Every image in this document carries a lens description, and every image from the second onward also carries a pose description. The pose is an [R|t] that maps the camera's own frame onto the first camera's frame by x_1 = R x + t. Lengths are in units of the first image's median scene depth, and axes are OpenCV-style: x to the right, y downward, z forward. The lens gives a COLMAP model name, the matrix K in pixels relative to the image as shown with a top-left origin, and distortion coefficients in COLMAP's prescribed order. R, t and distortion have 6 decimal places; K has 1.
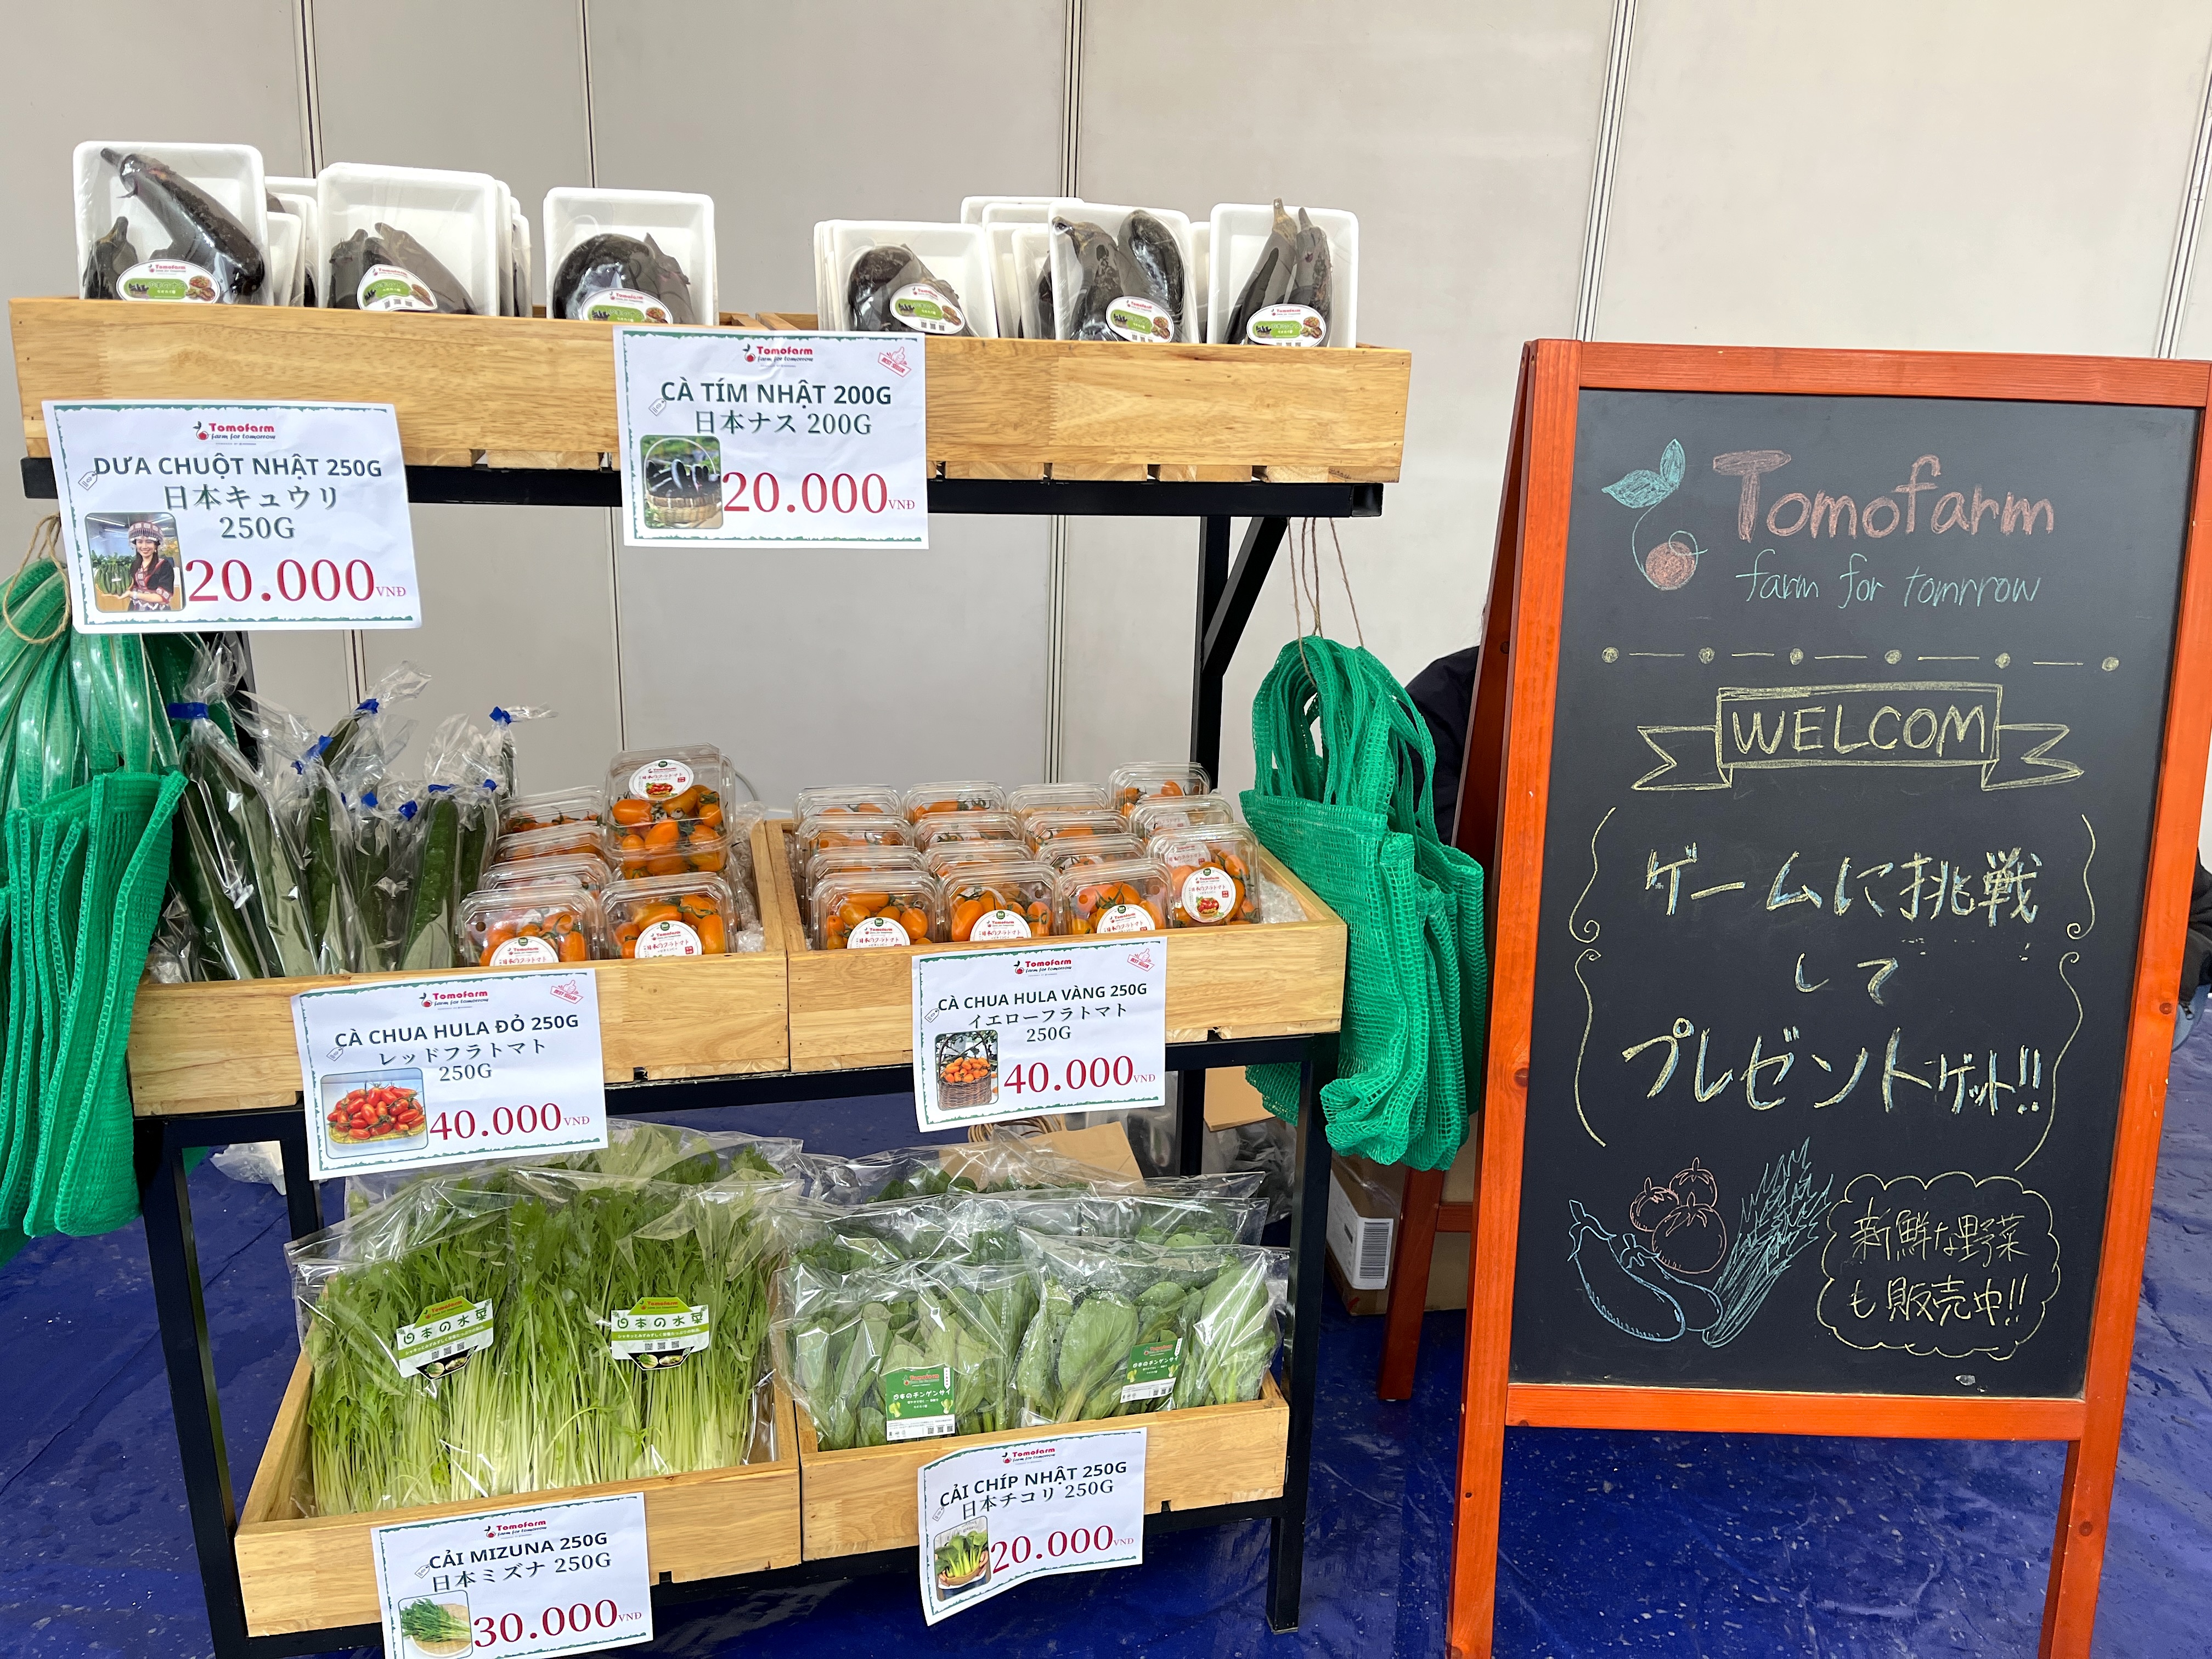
lens RADIAL K [[1559.8, 0, 1105.8], [0, 1559.8, 794.4], [0, 0, 1]] dist [0.023472, -0.002035]
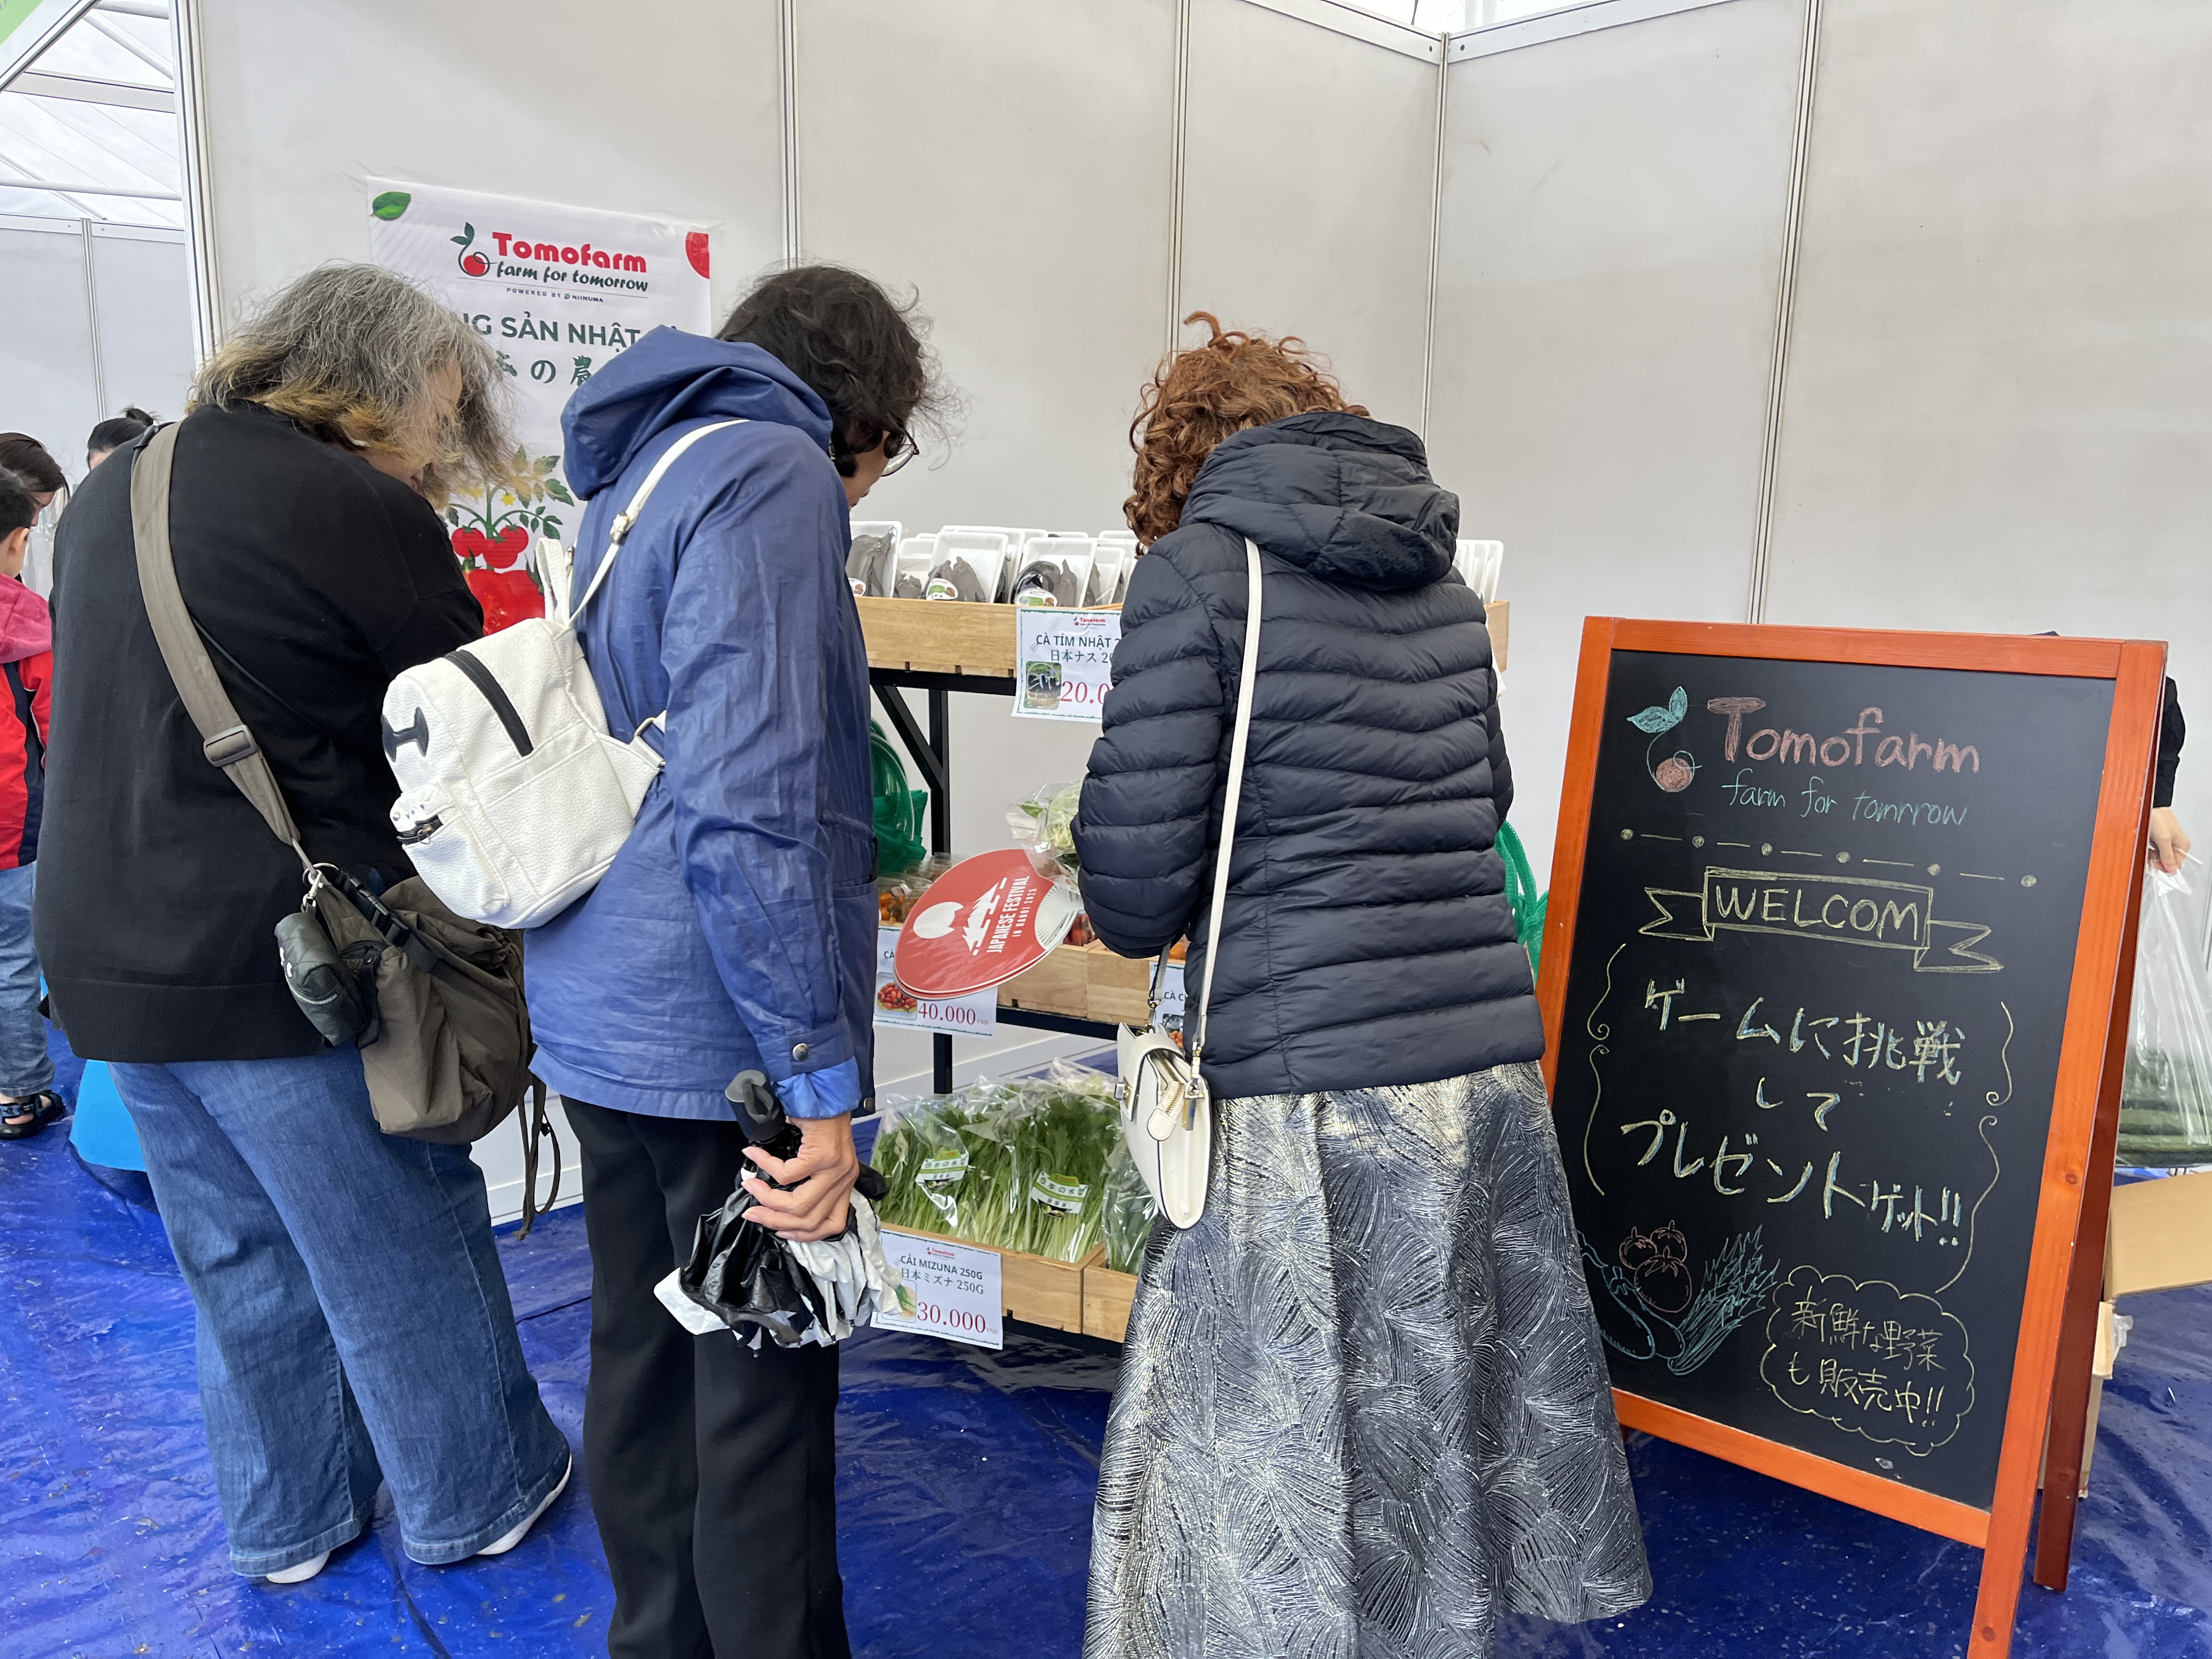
lens RADIAL K [[1559.8, 0, 1105.8], [0, 1559.8, 794.4], [0, 0, 1]] dist [0.023472, -0.002035]
pose [[0.807937, 0.083554, -0.583315, 0.755069], [-0.158924, 0.984112, -0.079159, 0.061044], [0.567434, 0.156658, 0.808380, -0.407017]]
